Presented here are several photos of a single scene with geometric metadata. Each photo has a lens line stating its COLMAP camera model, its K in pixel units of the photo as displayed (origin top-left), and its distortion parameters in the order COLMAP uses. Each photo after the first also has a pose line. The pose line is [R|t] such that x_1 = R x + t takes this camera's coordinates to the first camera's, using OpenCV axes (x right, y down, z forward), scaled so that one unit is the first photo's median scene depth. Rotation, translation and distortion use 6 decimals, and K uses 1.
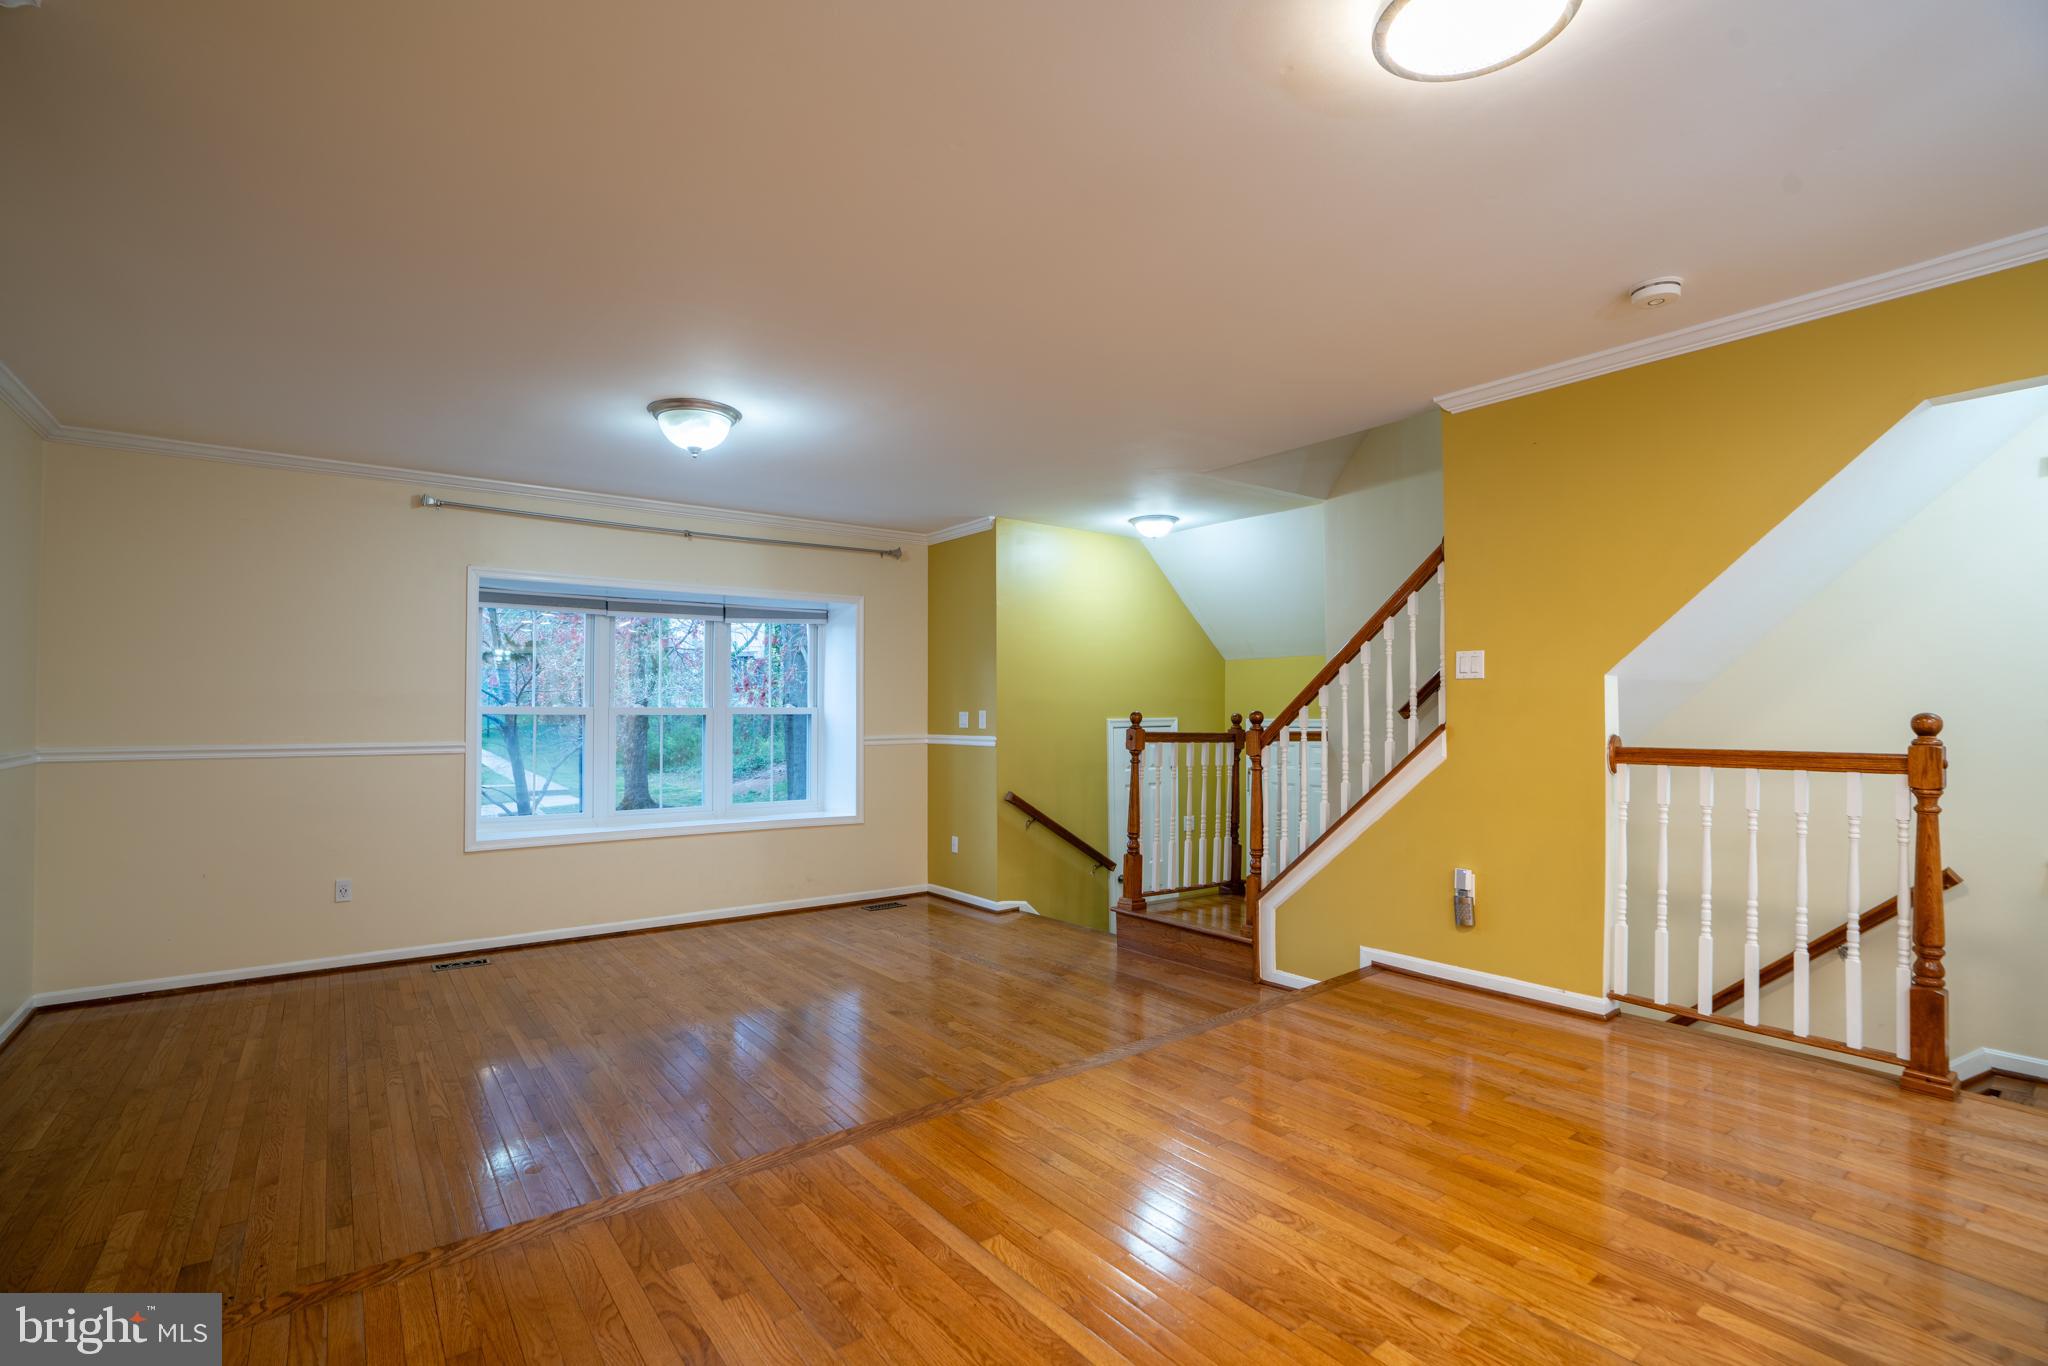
lens RADIAL K [[944.8, 0, 1026.4], [0, 944.8, 696.9], [0, 0, 1]] dist [-0.082838, 0.033730]
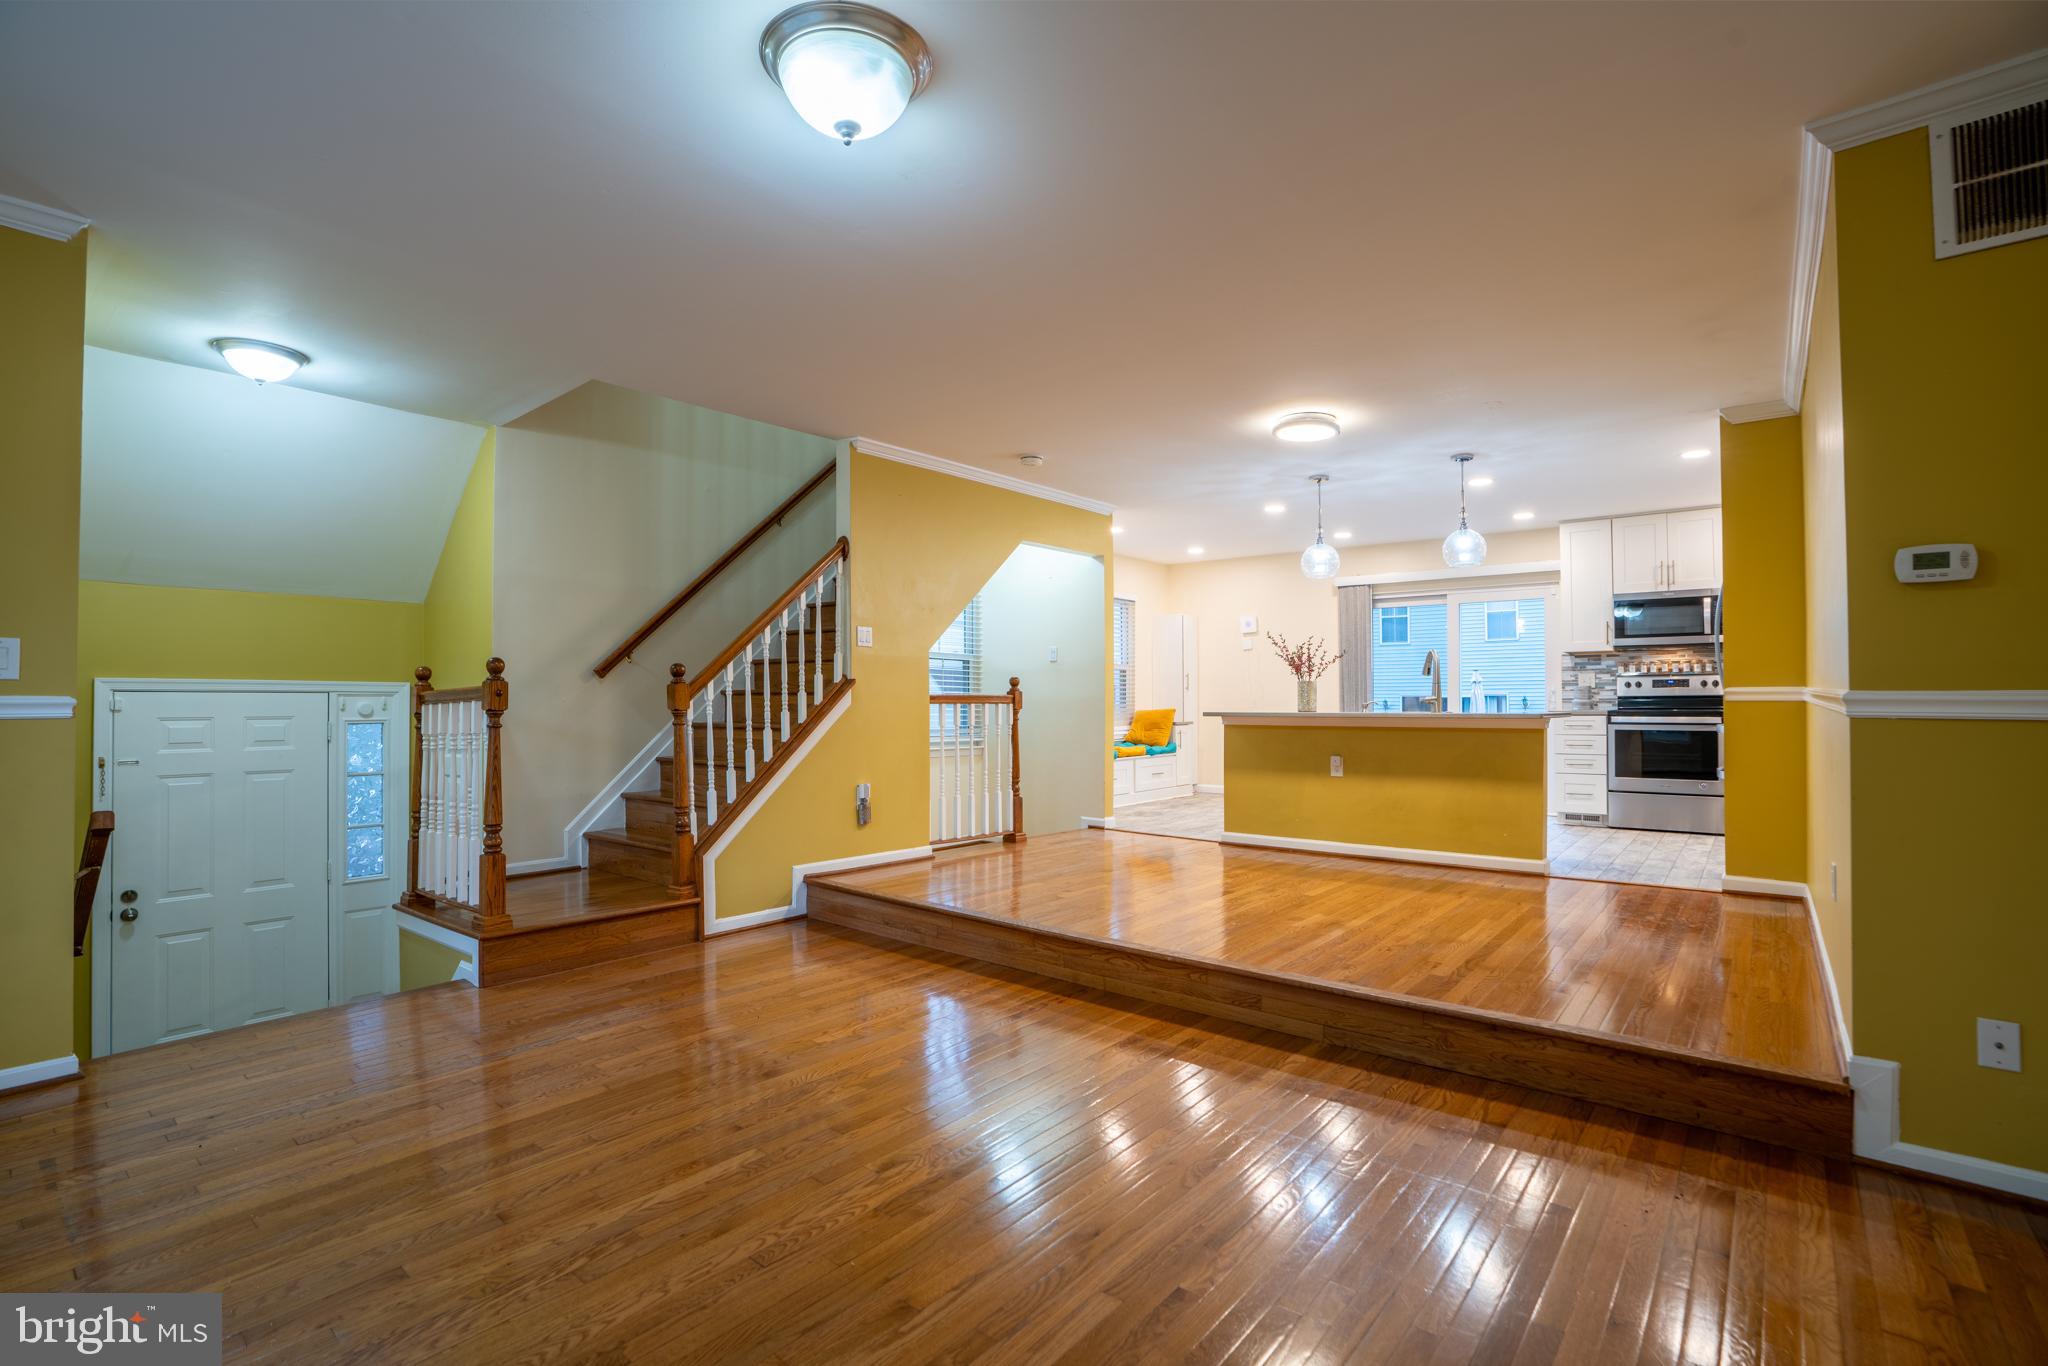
lens RADIAL K [[944.8, 0, 1026.4], [0, 944.8, 696.9], [0, 0, 1]] dist [-0.082838, 0.033730]
pose [[-0.219835, 0.004328, 0.975527, -0.799720], [-0.012686, 0.999893, -0.007295, 0.052251], [-0.975455, -0.013979, -0.219757, 0.898935]]
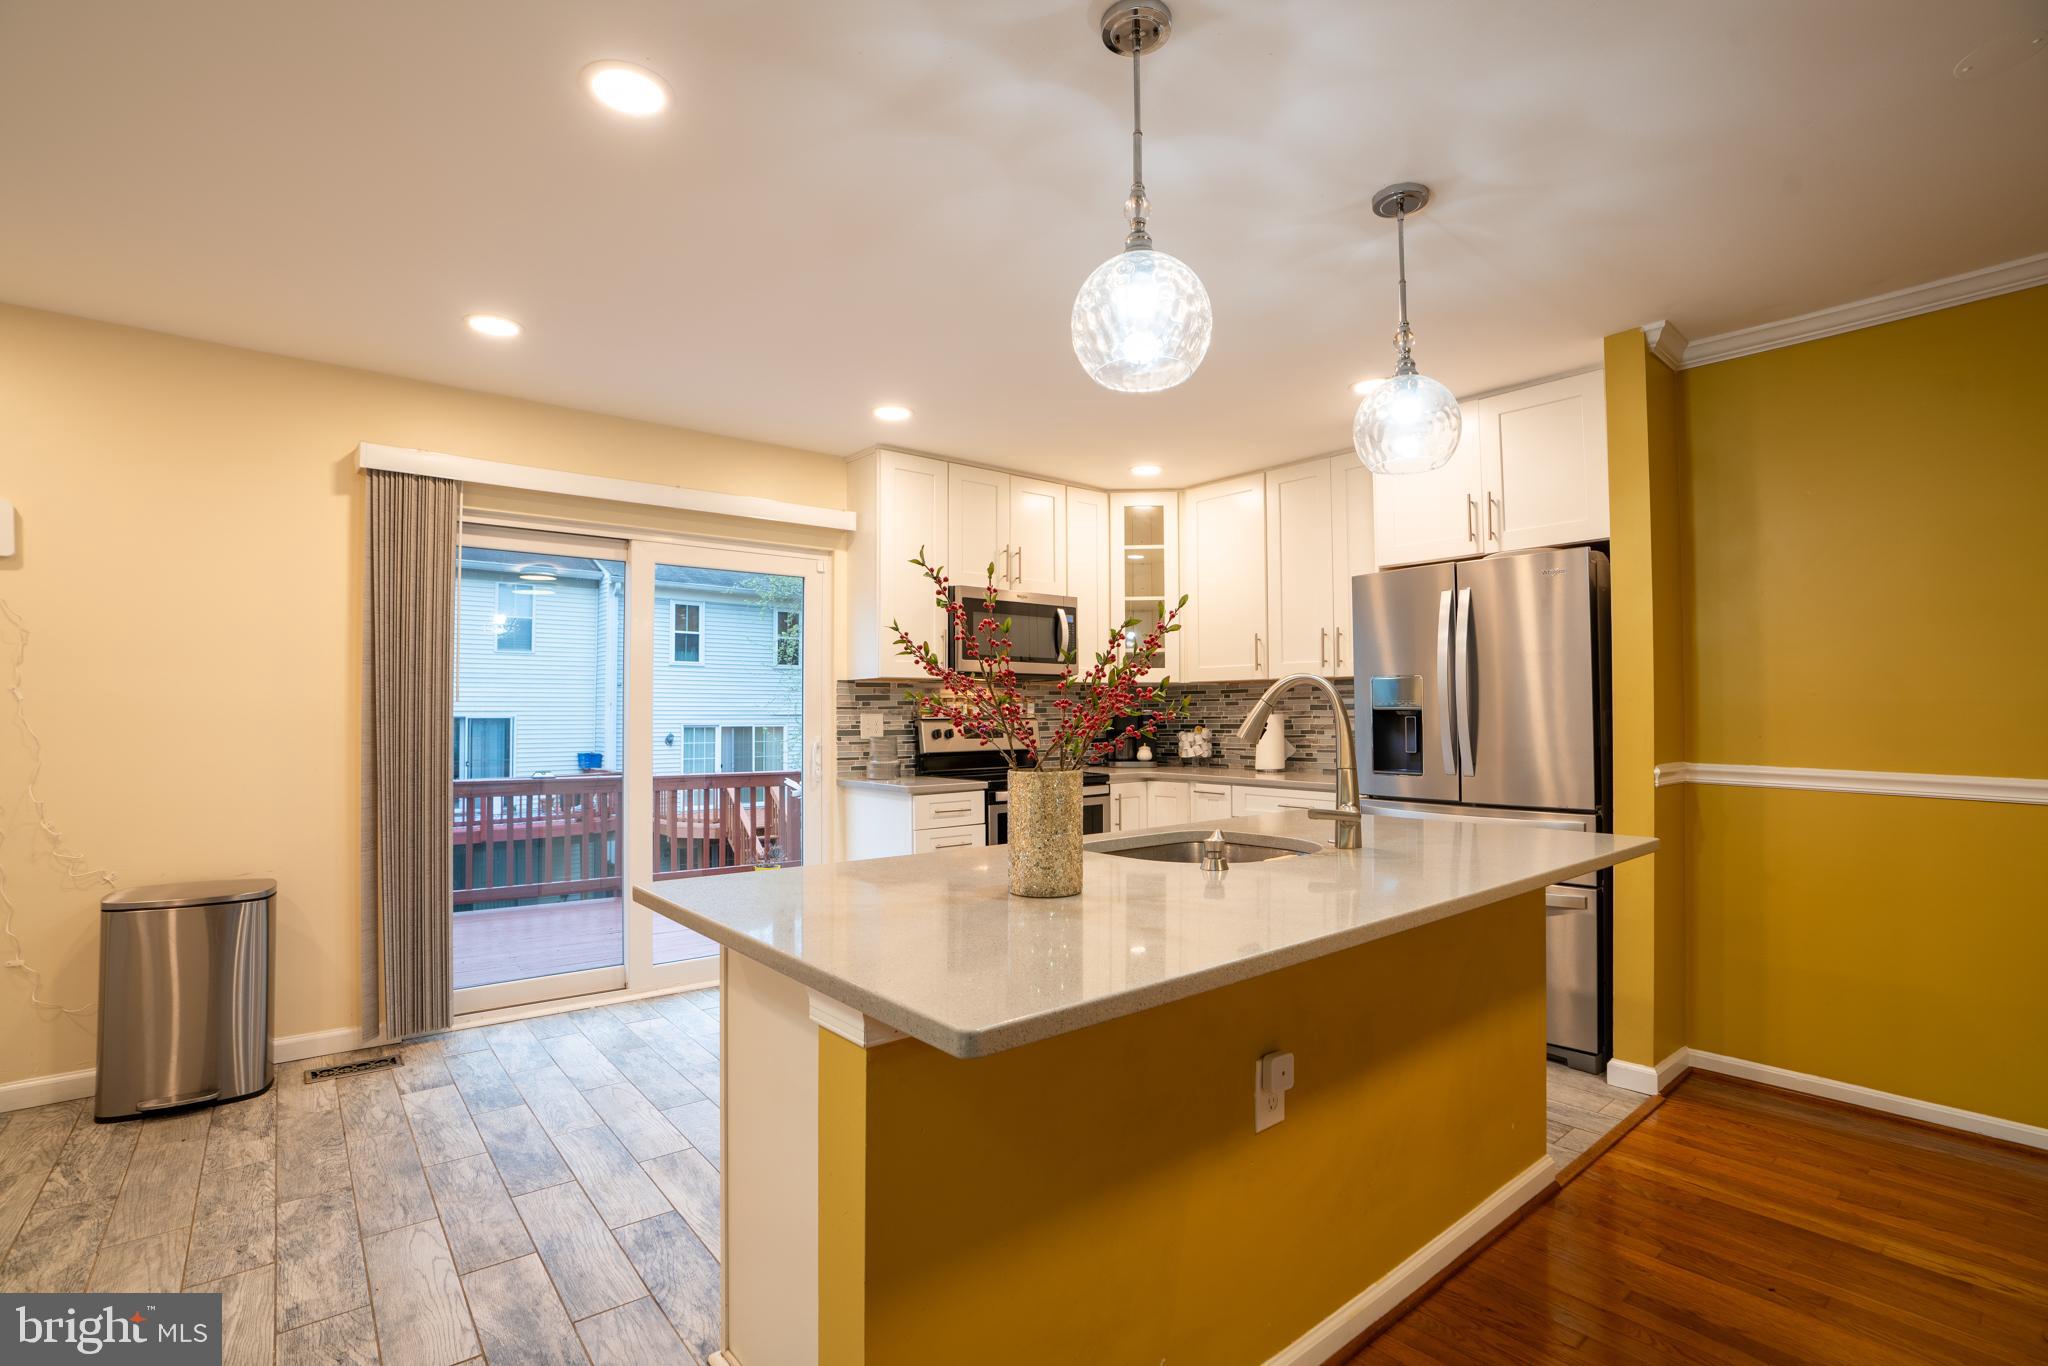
lens RADIAL K [[944.8, 0, 1026.4], [0, 944.8, 696.9], [0, 0, 1]] dist [-0.082838, 0.033730]
pose [[-0.999886, -0.000338, -0.015115, 0.503872], [0.000149, 0.999482, -0.032177, -0.004202], [0.015118, -0.032176, -0.999368, 0.532937]]
